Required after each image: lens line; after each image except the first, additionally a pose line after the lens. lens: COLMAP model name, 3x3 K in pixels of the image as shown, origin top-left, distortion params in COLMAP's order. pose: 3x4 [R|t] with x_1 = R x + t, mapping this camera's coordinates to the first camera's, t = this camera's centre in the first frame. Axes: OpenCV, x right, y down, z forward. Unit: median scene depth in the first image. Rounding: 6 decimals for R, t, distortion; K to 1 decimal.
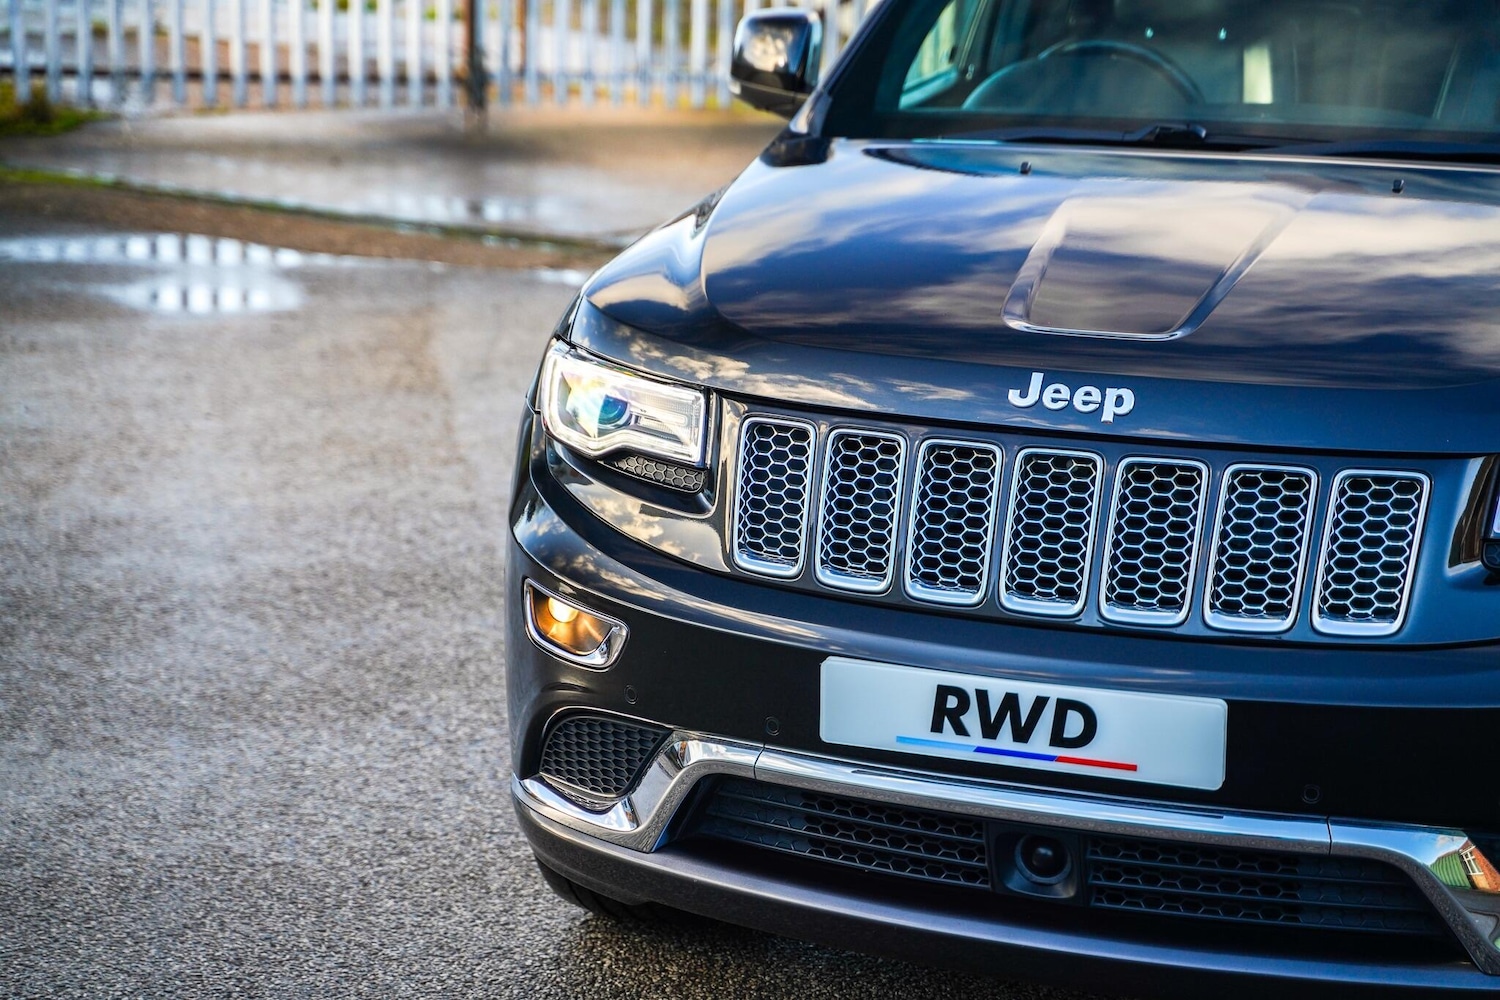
lens RADIAL K [[3198.7, 0, 750.0], [0, 3198.7, 500.0], [0, 0, 1]] dist [0.309300, -0.181463]
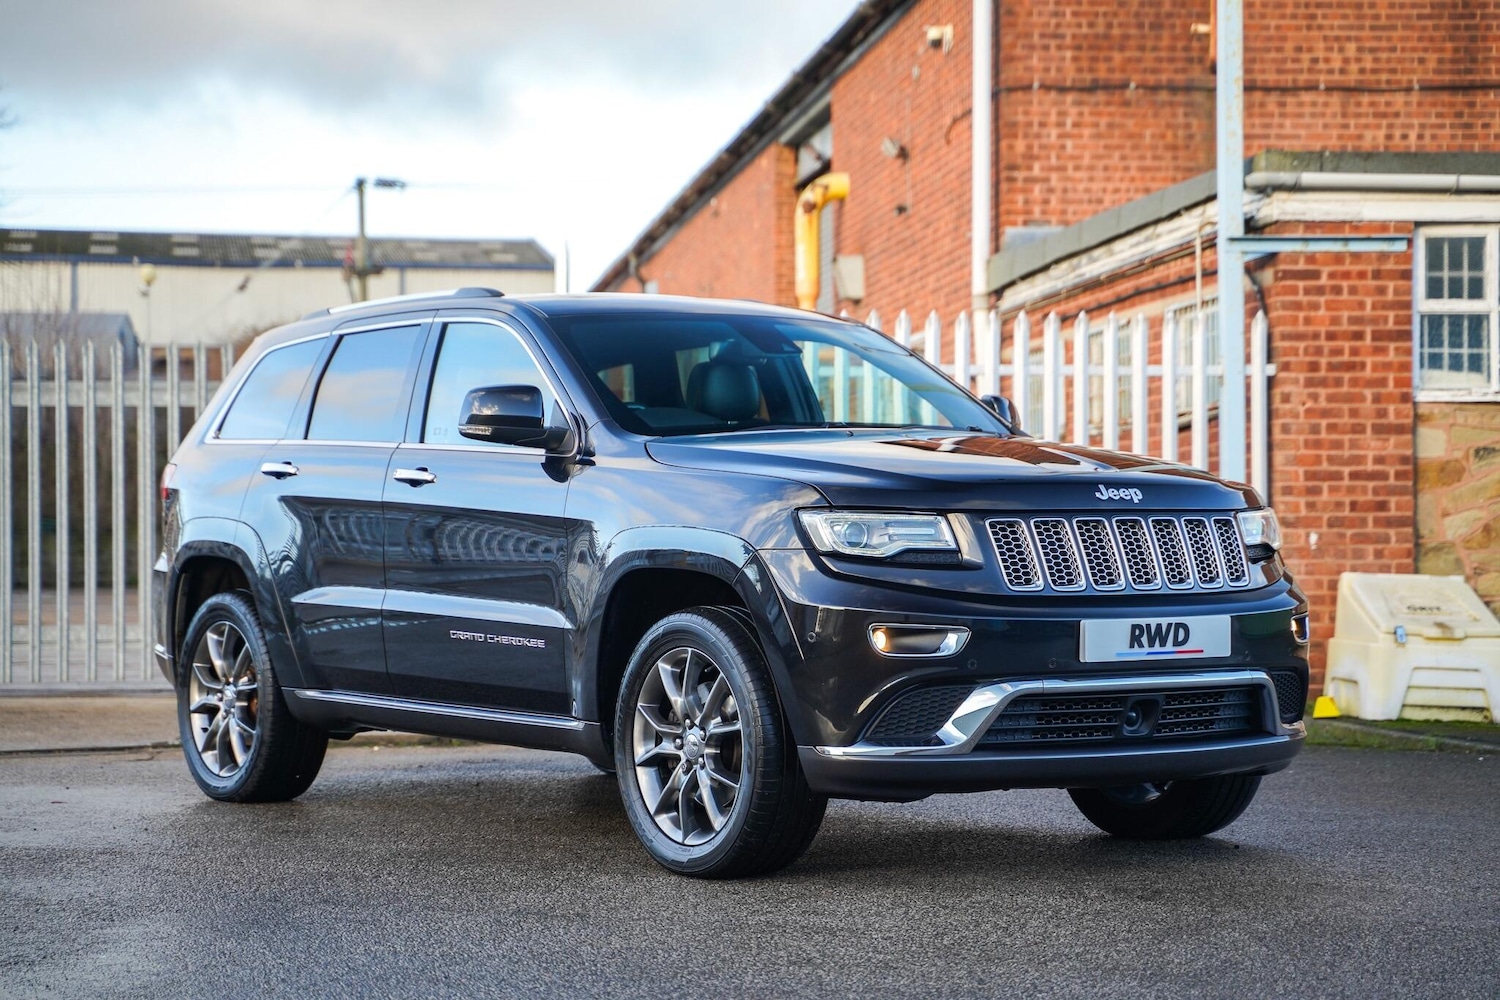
lens RADIAL K [[3283.5, 0, 750.0], [0, 3283.5, 500.0], [0, 0, 1]] dist [0.325505, 0.244346]
pose [[0.570922, -0.020304, 0.820753, -1.855189], [0.198712, 0.973388, -0.114145, 0.175050], [-0.796594, 0.228262, 0.559763, -0.029964]]
